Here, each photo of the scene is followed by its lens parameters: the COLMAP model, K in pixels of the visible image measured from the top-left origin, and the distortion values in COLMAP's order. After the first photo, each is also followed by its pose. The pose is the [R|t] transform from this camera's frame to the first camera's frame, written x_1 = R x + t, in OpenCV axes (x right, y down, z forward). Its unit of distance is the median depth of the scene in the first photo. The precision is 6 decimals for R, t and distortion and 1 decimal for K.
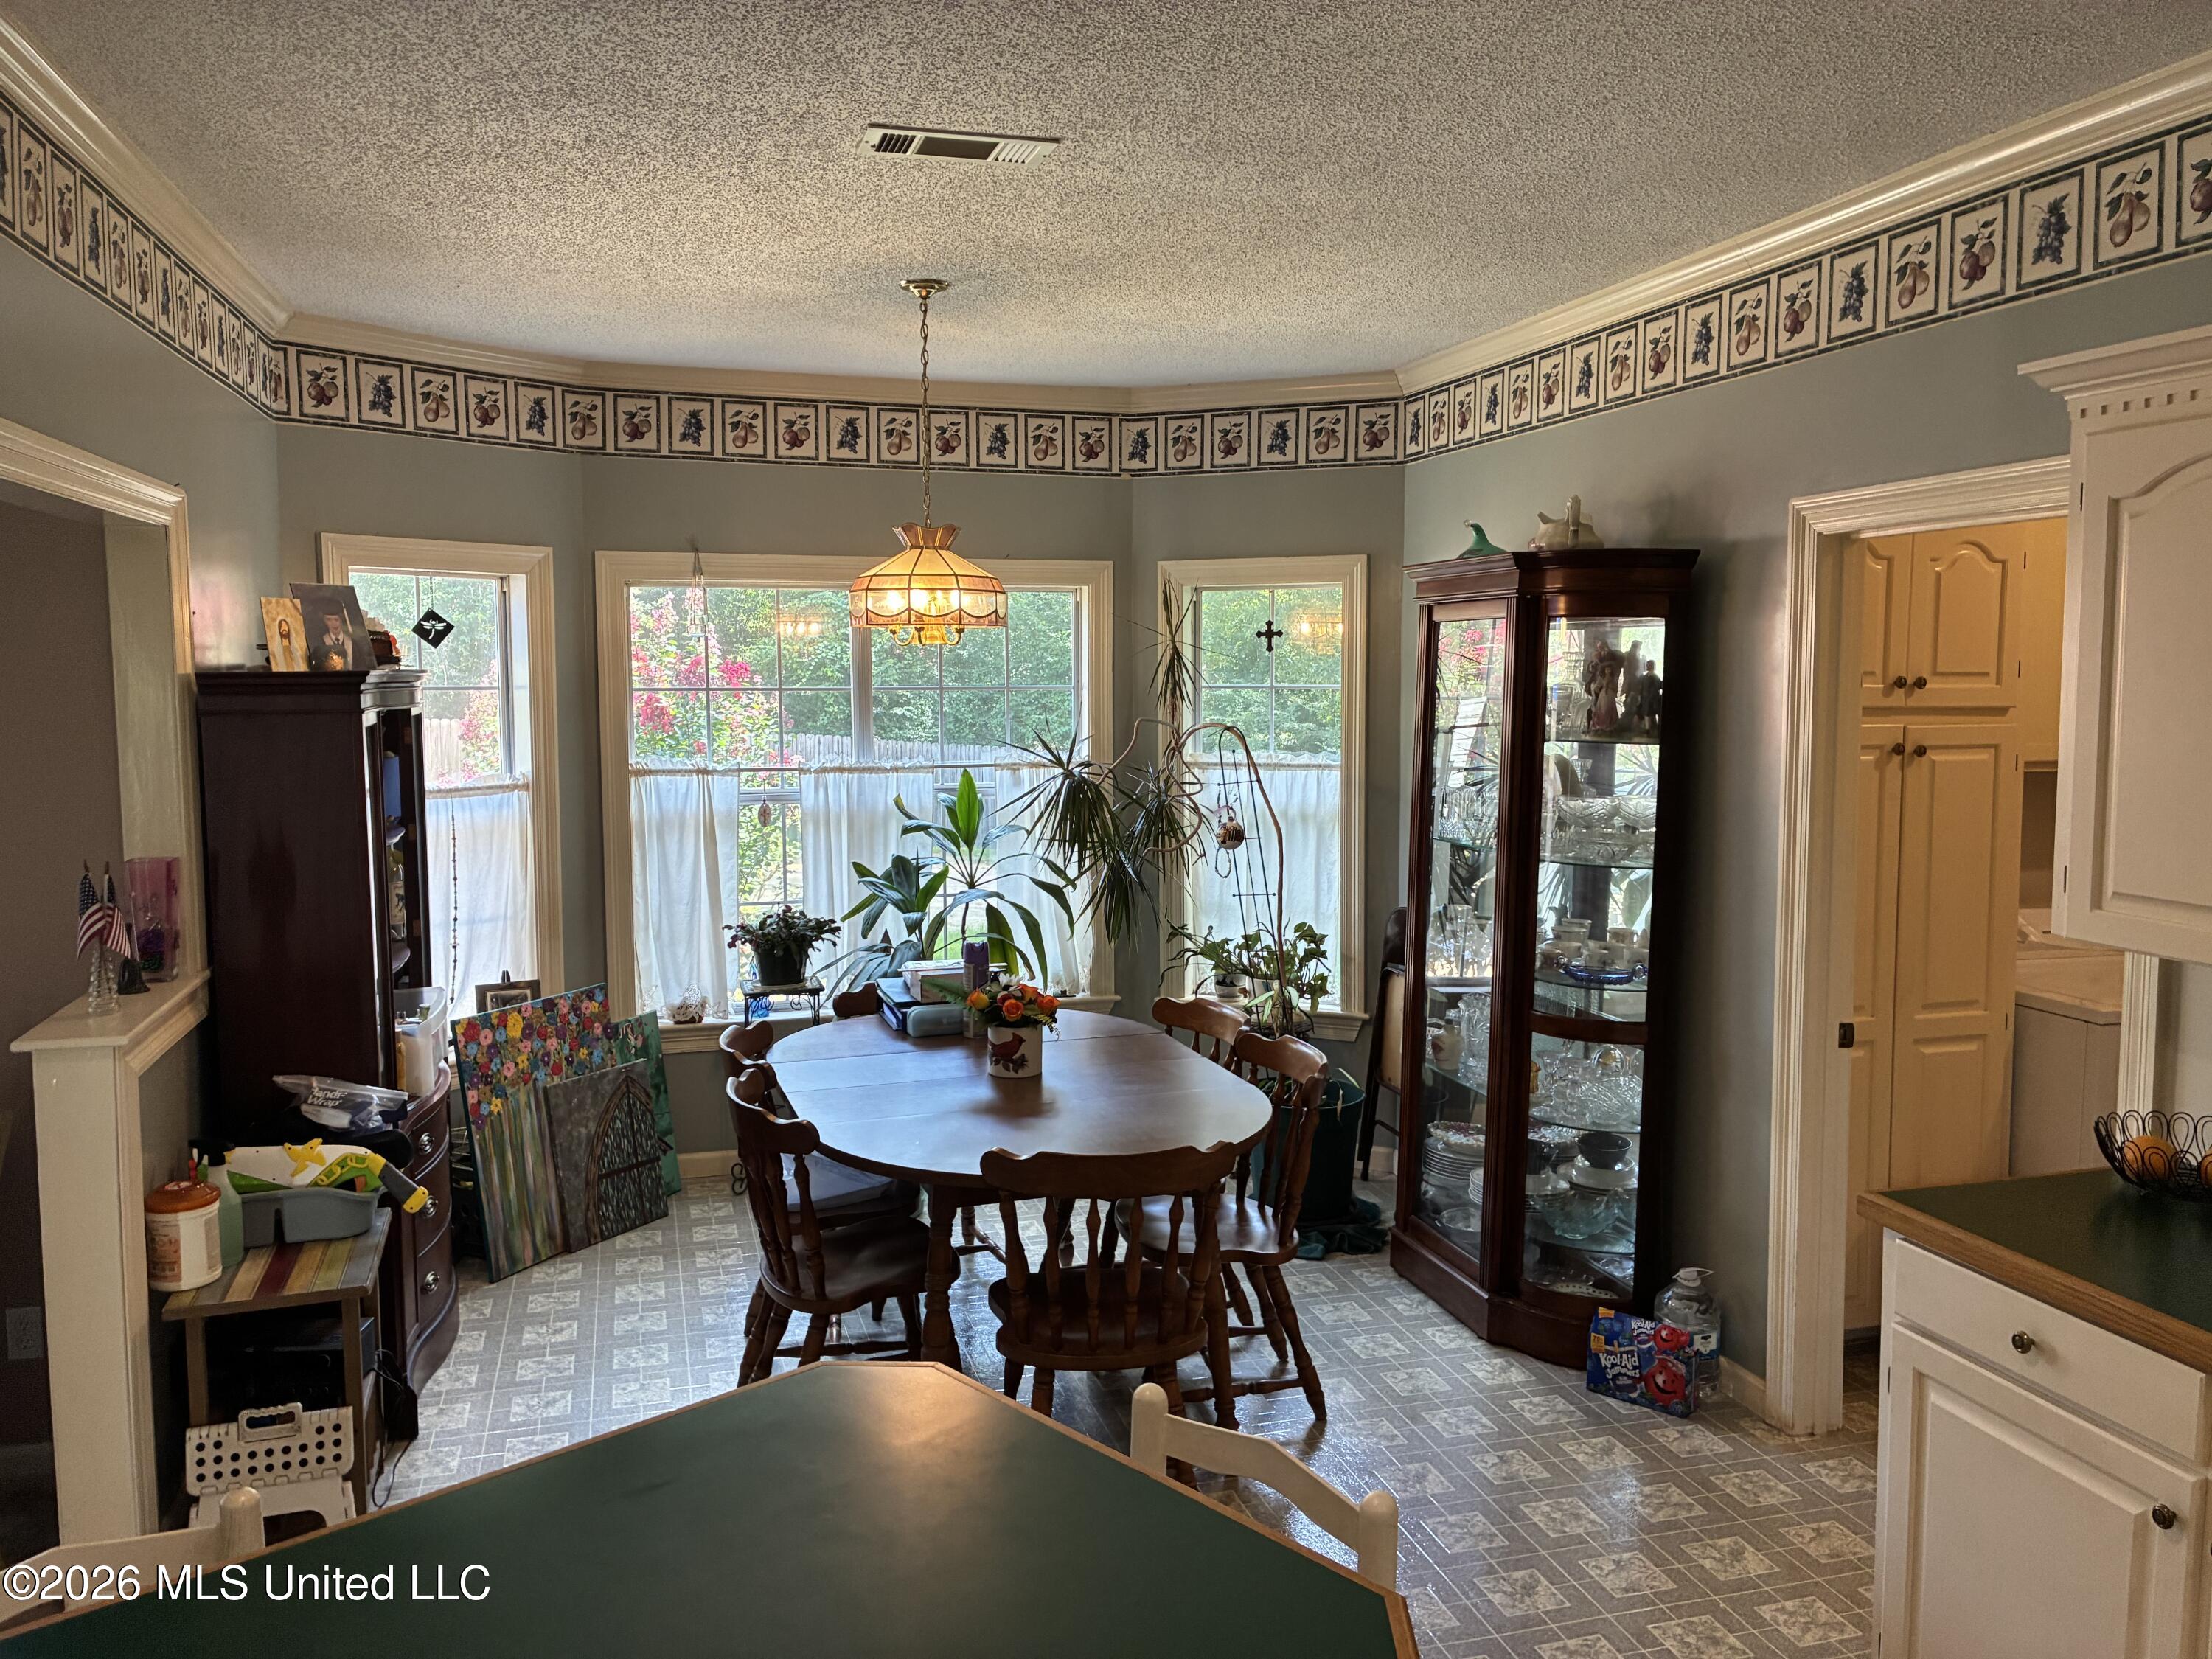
lens RADIAL K [[1684.0, 0, 1113.0], [0, 1684.0, 815.2], [0, 0, 1]] dist [0.049062, -0.057214]
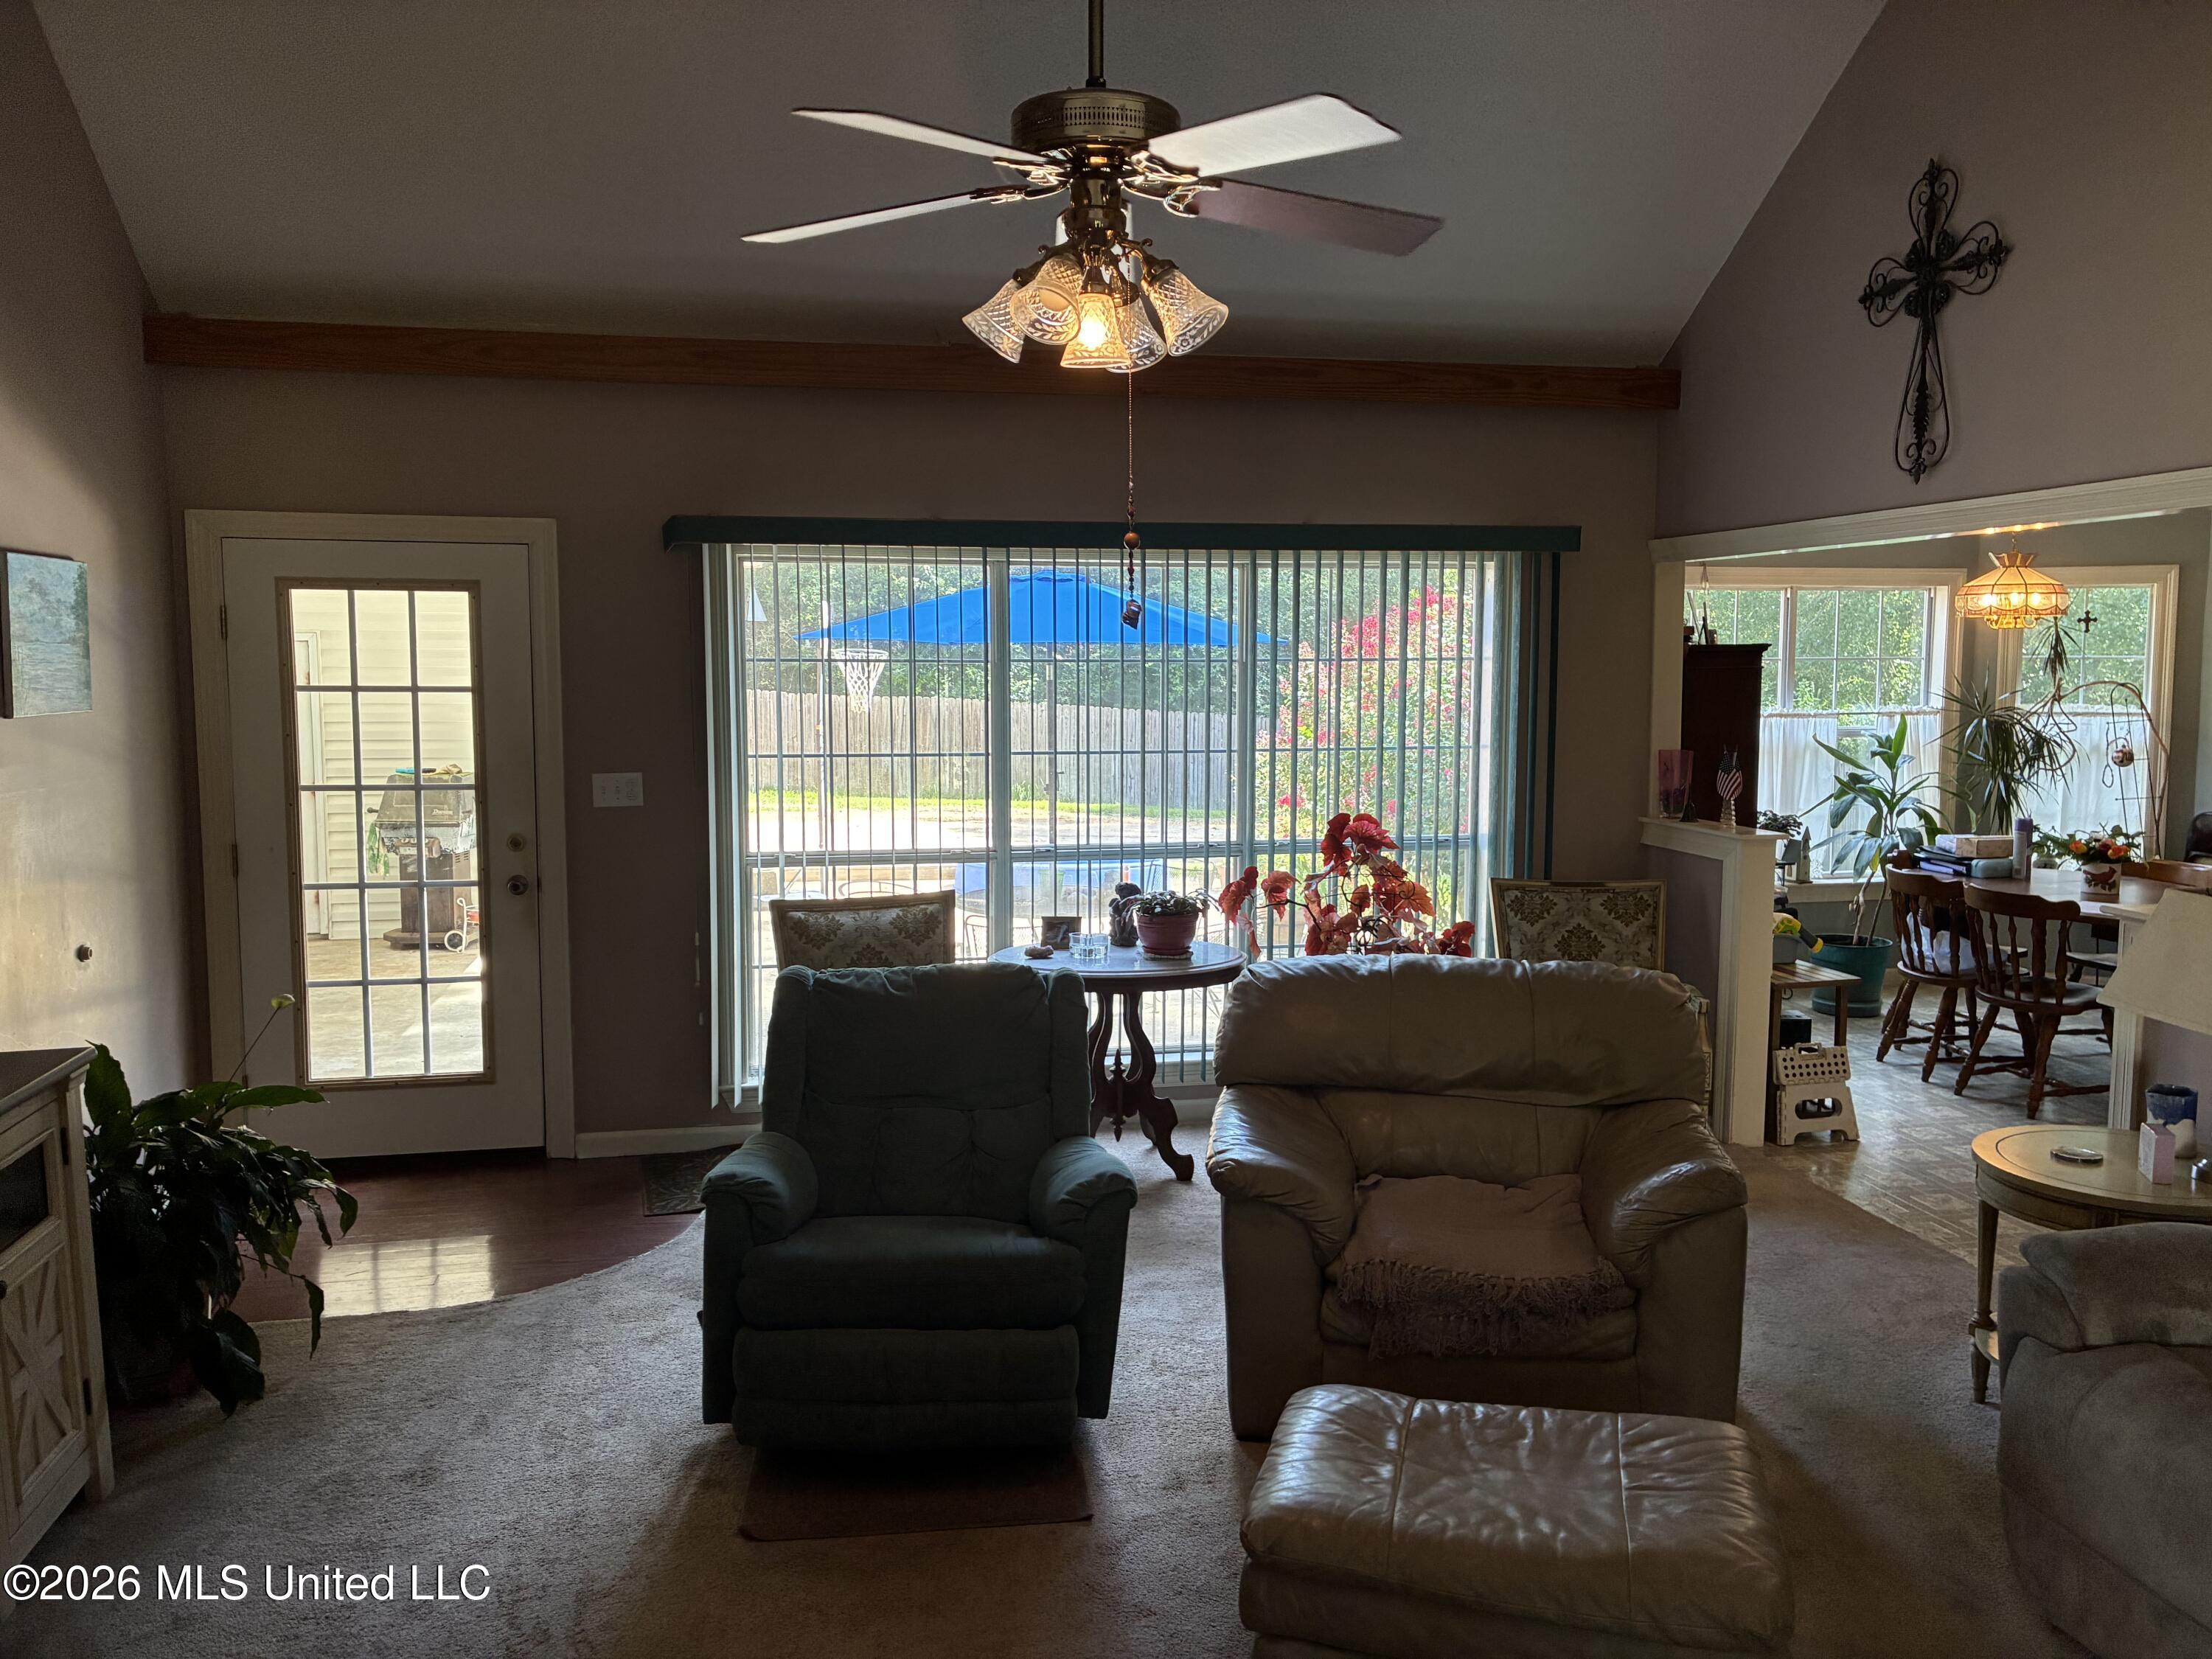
lens RADIAL K [[1684.0, 0, 1129.2], [0, 1684.0, 830.0], [0, 0, 1]] dist [0.049062, -0.057214]
pose [[0.996668, 0.012204, -0.080652, -0.679364], [-0.010896, 0.999802, 0.016637, 0.059952], [0.080840, -0.015703, 0.996603, -0.554349]]
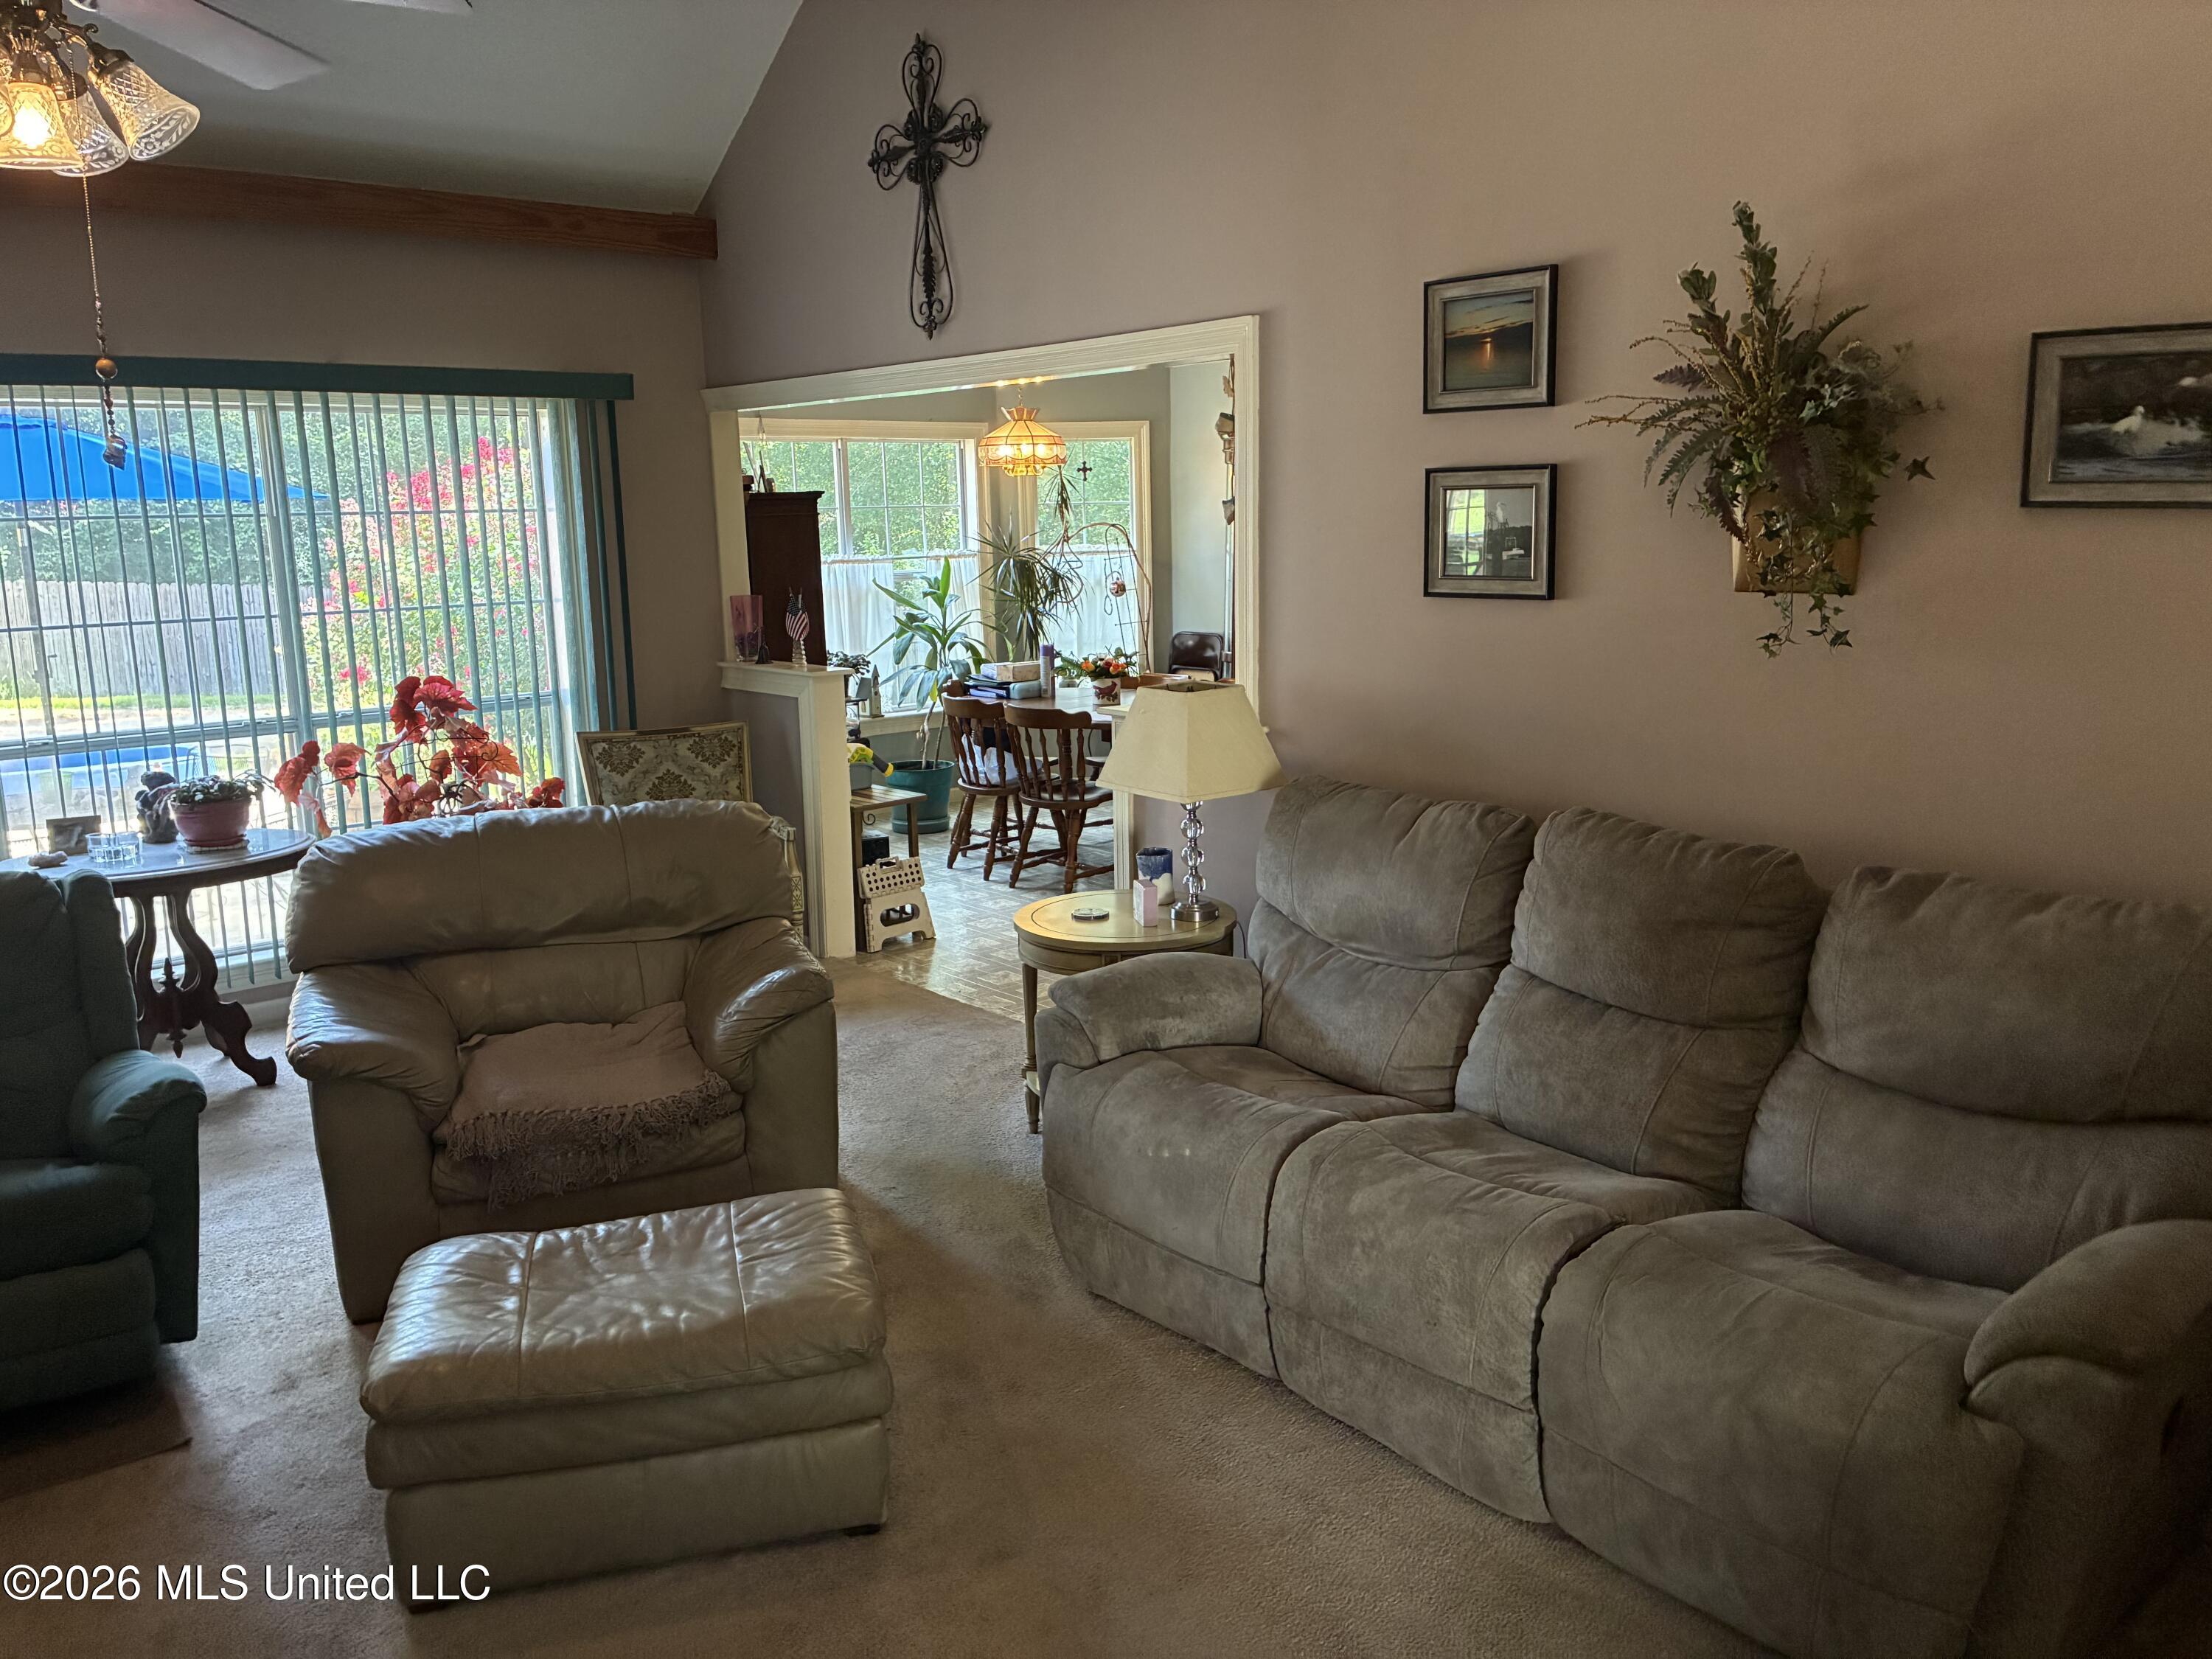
lens RADIAL K [[1684.0, 0, 1102.4], [0, 1684.0, 818.9], [0, 0, 1]] dist [0.049062, -0.057214]
pose [[0.908449, -0.090312, 0.408123, -0.675438], [0.052459, 0.993294, 0.103033, 0.068258], [-0.414691, -0.072190, 0.907094, -0.578343]]
